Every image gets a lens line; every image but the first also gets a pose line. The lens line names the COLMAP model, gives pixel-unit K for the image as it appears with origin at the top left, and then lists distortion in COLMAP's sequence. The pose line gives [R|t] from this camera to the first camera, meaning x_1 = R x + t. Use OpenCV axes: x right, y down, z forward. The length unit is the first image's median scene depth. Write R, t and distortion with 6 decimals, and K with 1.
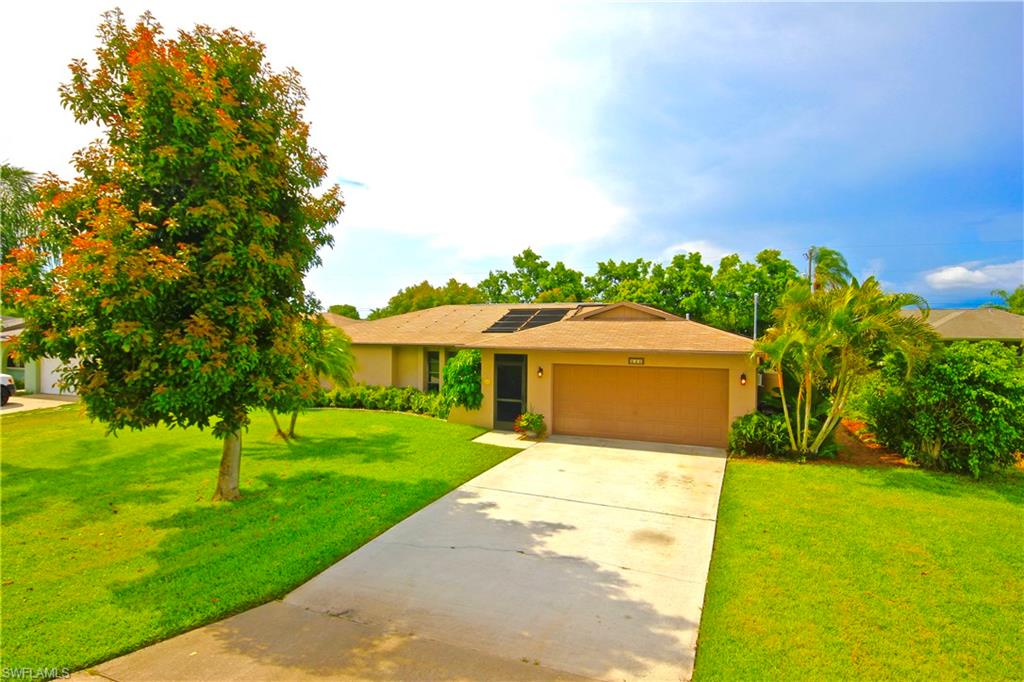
lens RADIAL K [[562.8, 0, 511.9], [0, 562.8, 338.5], [0, 0, 1]] dist [0.011186, 0.000440]
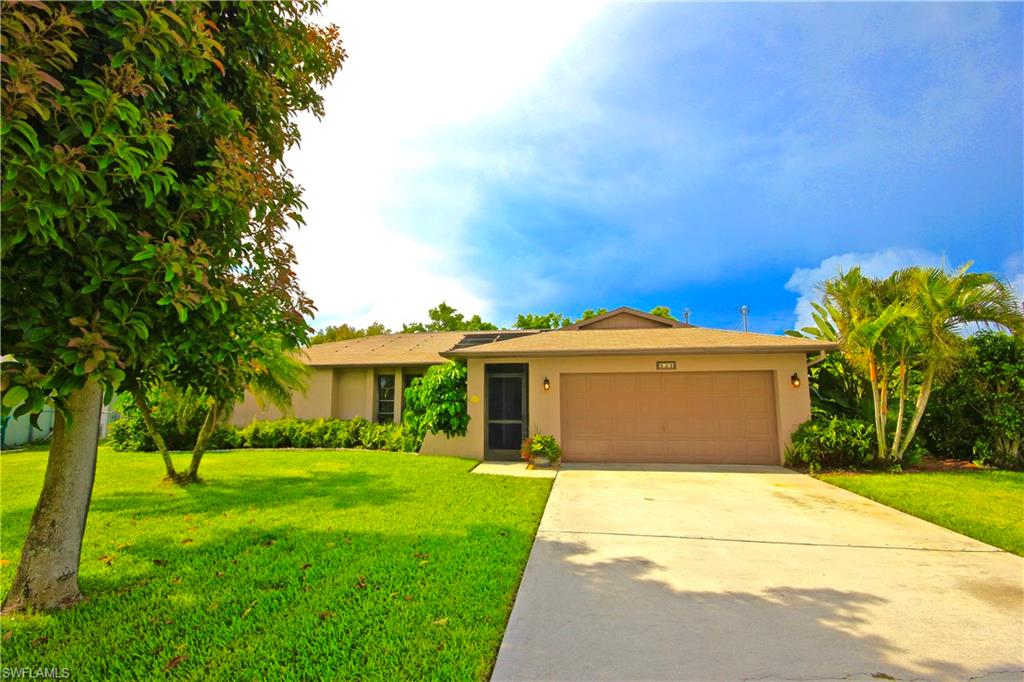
lens RADIAL K [[471.9, 0, 510.1], [0, 471.9, 340.0], [0, 0, 1]] dist [0.001195, -0.003168]
pose [[0.969809, 0.018000, 0.243200, -0.164967], [0.017206, 0.989736, -0.141869, 0.092556], [-0.243258, 0.141770, 0.959545, 0.356412]]
